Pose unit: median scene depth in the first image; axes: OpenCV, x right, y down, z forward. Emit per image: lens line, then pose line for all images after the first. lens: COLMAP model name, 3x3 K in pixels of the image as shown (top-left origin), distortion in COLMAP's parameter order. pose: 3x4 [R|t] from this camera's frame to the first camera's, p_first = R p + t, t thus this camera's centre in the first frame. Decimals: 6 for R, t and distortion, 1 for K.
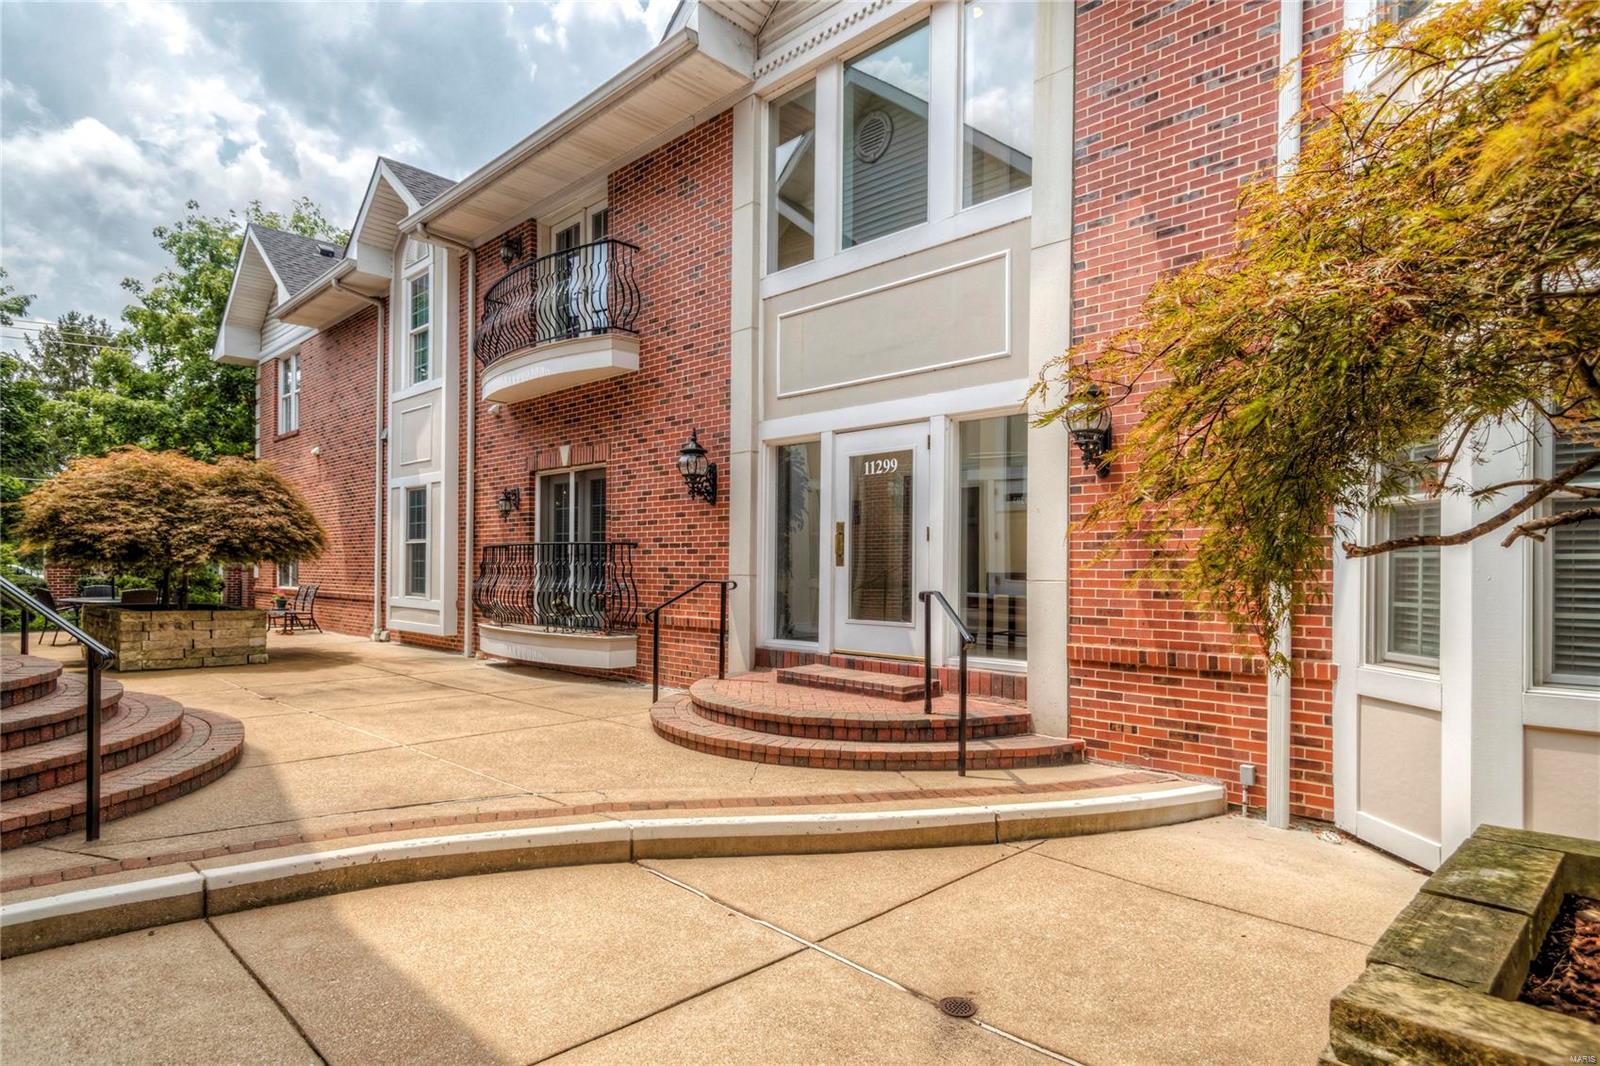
lens RADIAL K [[893.1, 0, 841.8], [0, 893.1, 560.8], [0, 0, 1]] dist [0.010895, -0.006739]
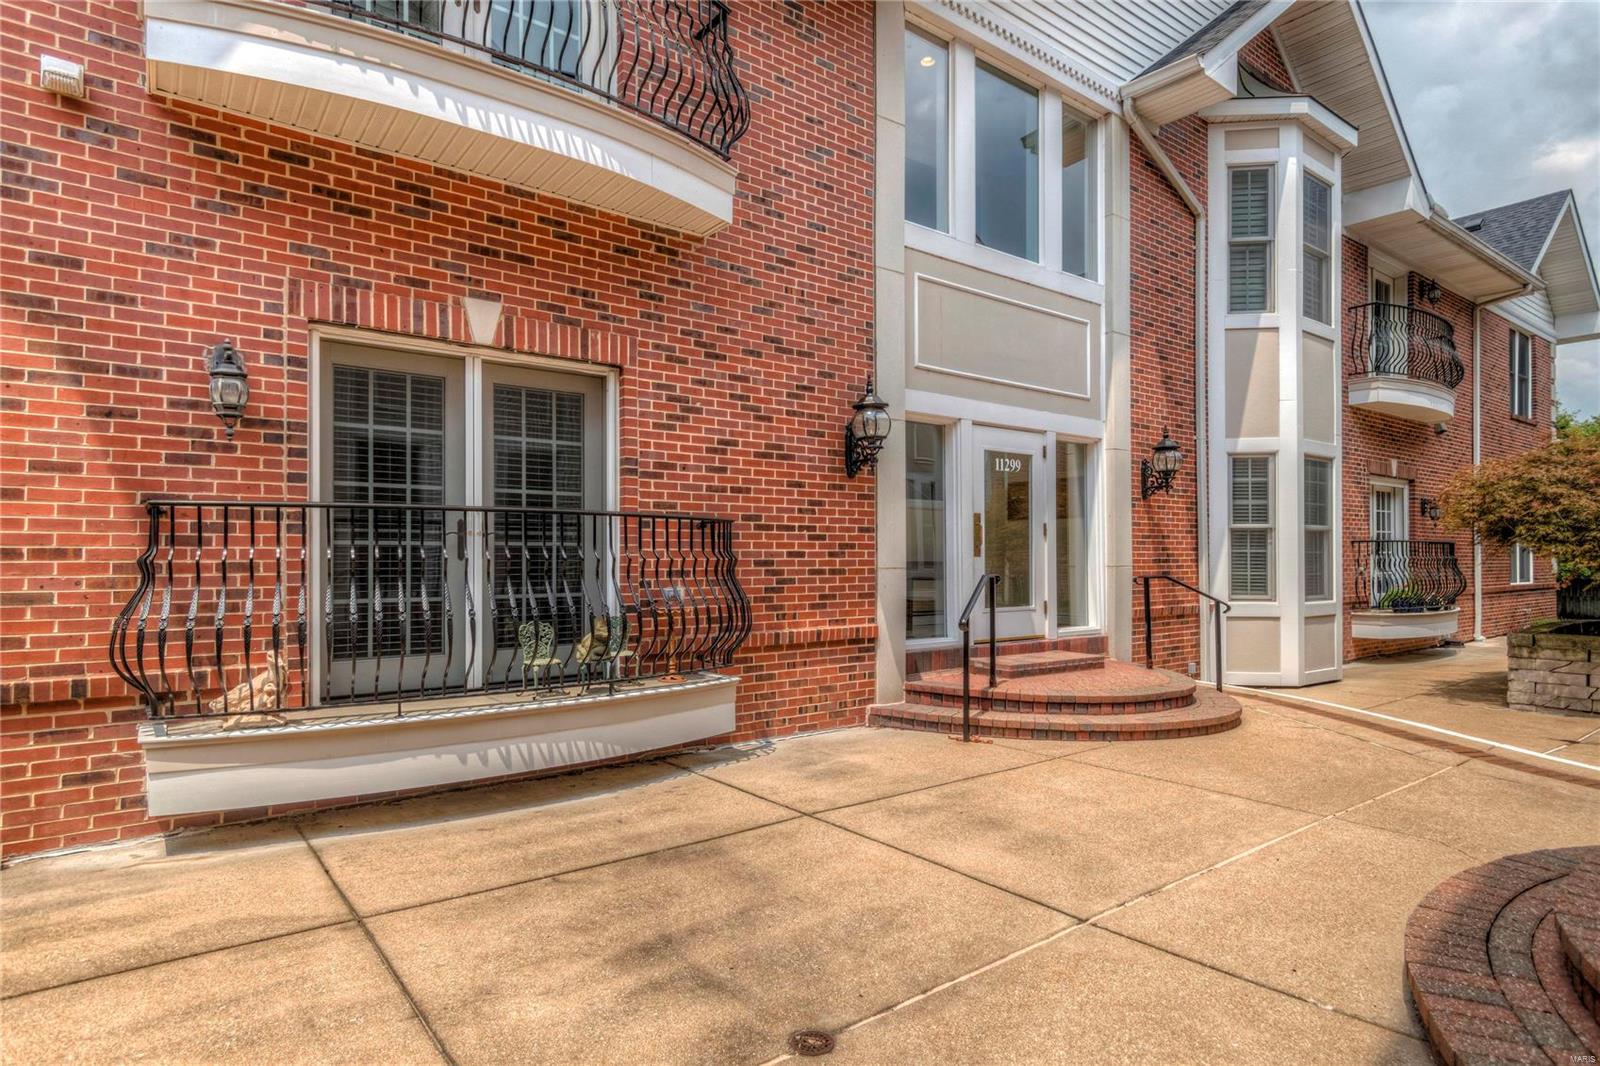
lens RADIAL K [[893.1, 0, 822.0], [0, 893.1, 555.5], [0, 0, 1]] dist [0.010895, -0.006739]
pose [[0.120478, 0.001387, 0.992715, -0.721326], [-0.000165, 0.999999, -0.001377, 0.004173], [-0.992716, 0.000002, 0.120478, 0.743003]]
